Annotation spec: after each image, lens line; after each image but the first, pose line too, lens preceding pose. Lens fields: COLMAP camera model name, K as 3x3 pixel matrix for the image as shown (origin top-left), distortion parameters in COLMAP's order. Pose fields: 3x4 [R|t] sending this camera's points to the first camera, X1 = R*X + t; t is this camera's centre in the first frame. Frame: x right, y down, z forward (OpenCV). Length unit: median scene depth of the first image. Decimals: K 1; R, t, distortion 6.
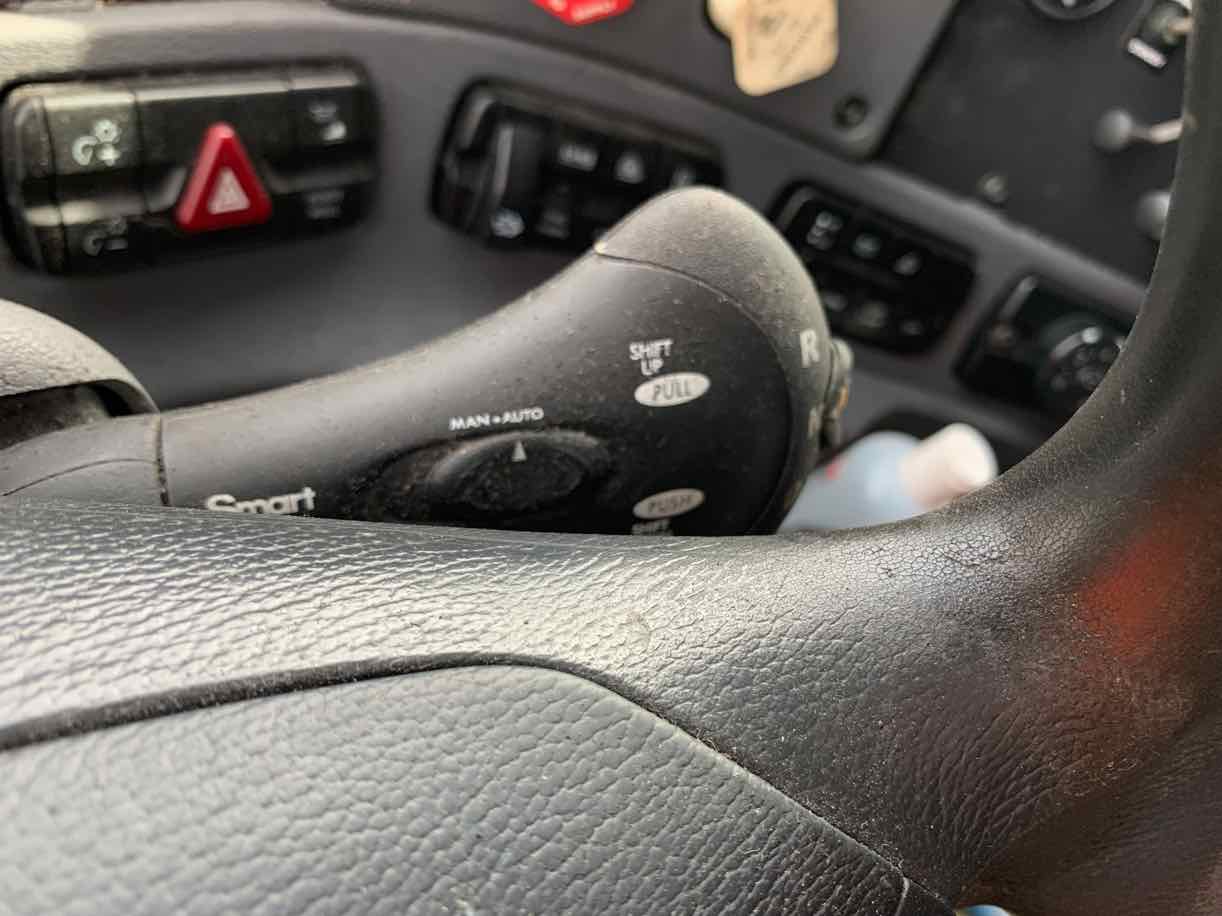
lens RADIAL K [[941.5, 0, 611.8], [0, 941.5, 453.2], [0, 0, 1]] dist [-0.001225, 0.002291]
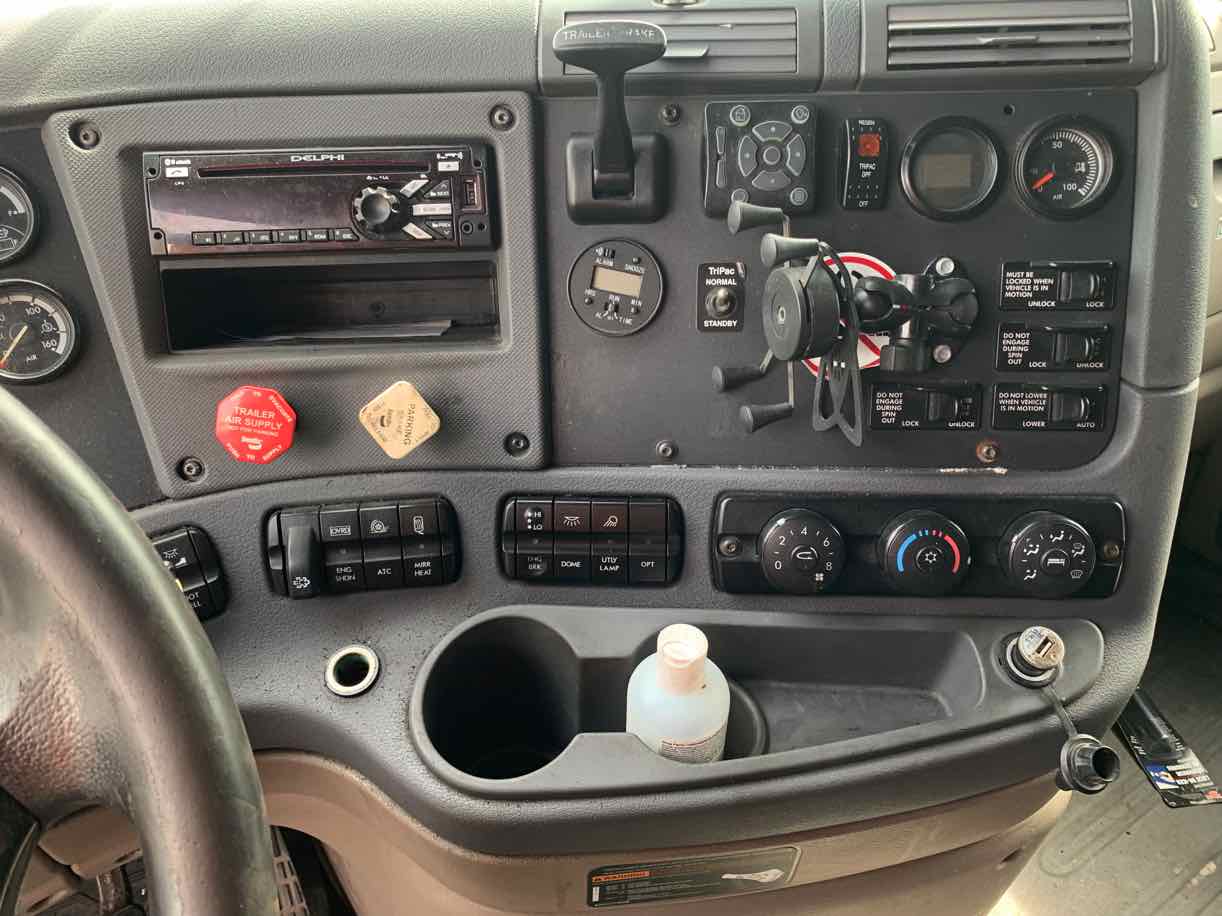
lens RADIAL K [[938.7, 0, 619.3], [0, 938.7, 461.8], [0, 0, 1]] dist [0.002795, -0.006370]
pose [[0.862317, -0.375539, -0.339676, 1.226492], [0.182747, 0.856400, -0.482890, 0.585168], [0.472242, 0.354329, 0.807117, -0.182853]]
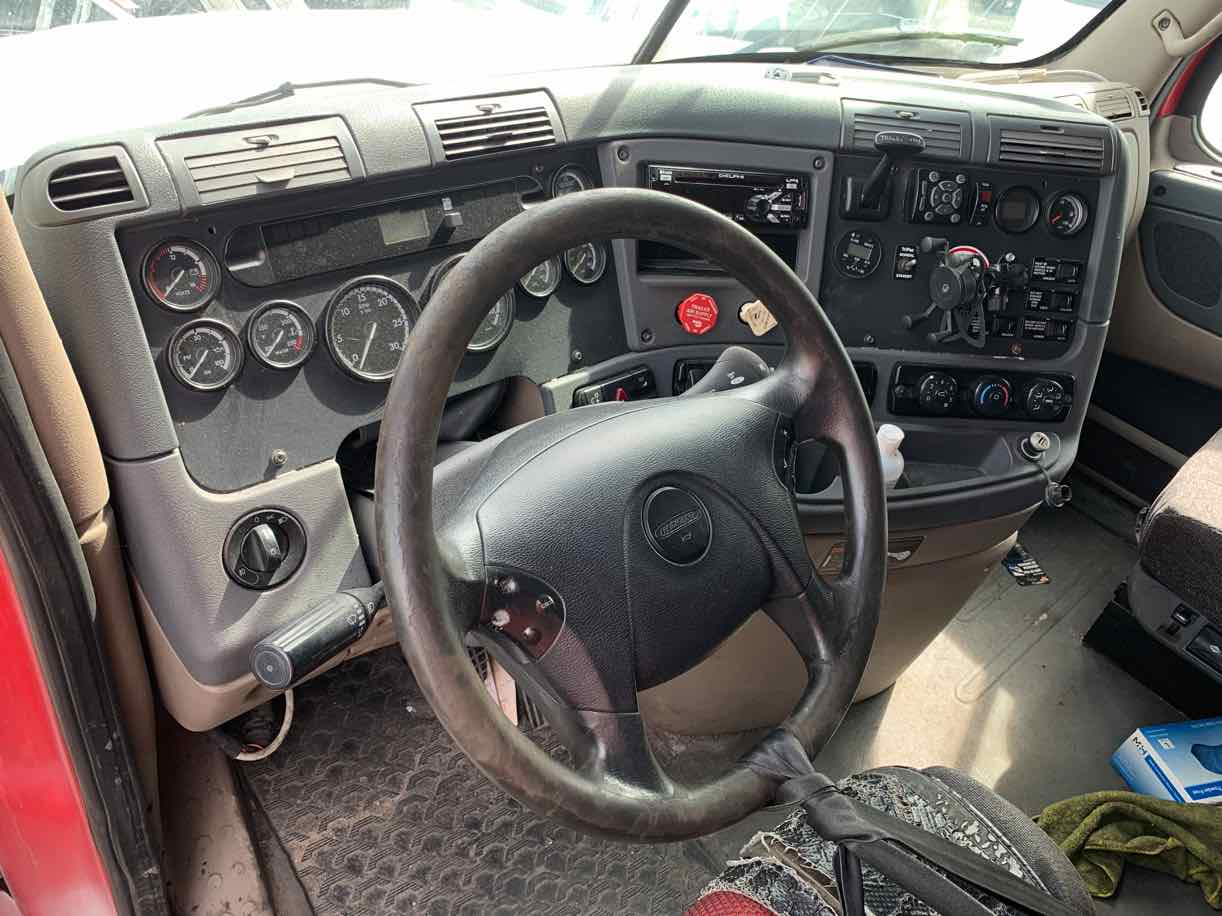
lens RADIAL K [[941.5, 0, 611.8], [0, 941.5, 453.2], [0, 0, 1]] dist [-0.001225, 0.002291]
pose [[0.931412, -0.325185, -0.163483, 0.085034], [0.245274, 0.892650, -0.378176, 1.284486], [0.268910, 0.312140, 0.911184, -2.327206]]
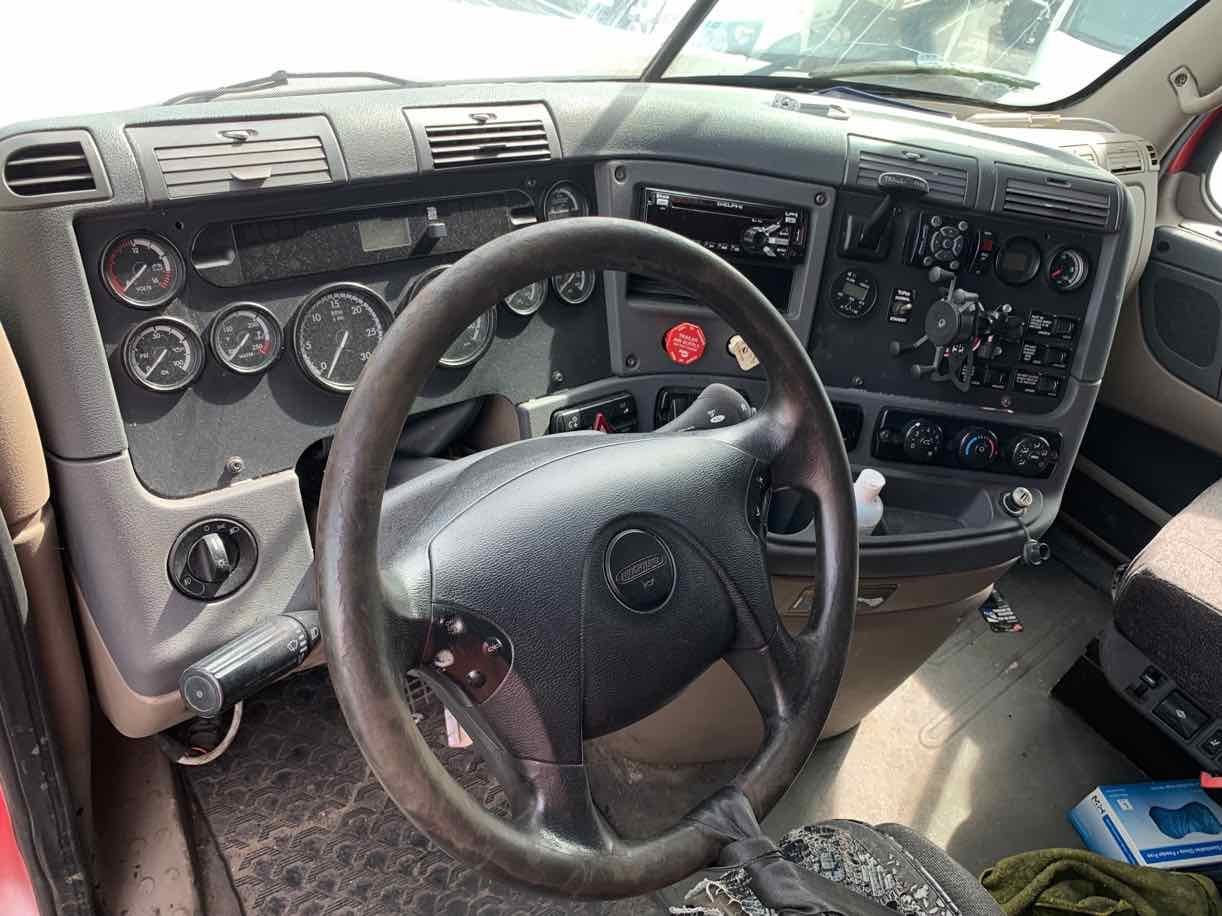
lens RADIAL K [[938.7, 0, 619.3], [0, 938.7, 461.8], [0, 0, 1]] dist [0.002795, -0.006370]
pose [[0.955831, -0.252588, -0.150286, 0.159730], [0.183101, 0.911708, -0.367782, 1.171824], [0.229914, 0.324020, 0.917688, -2.251293]]
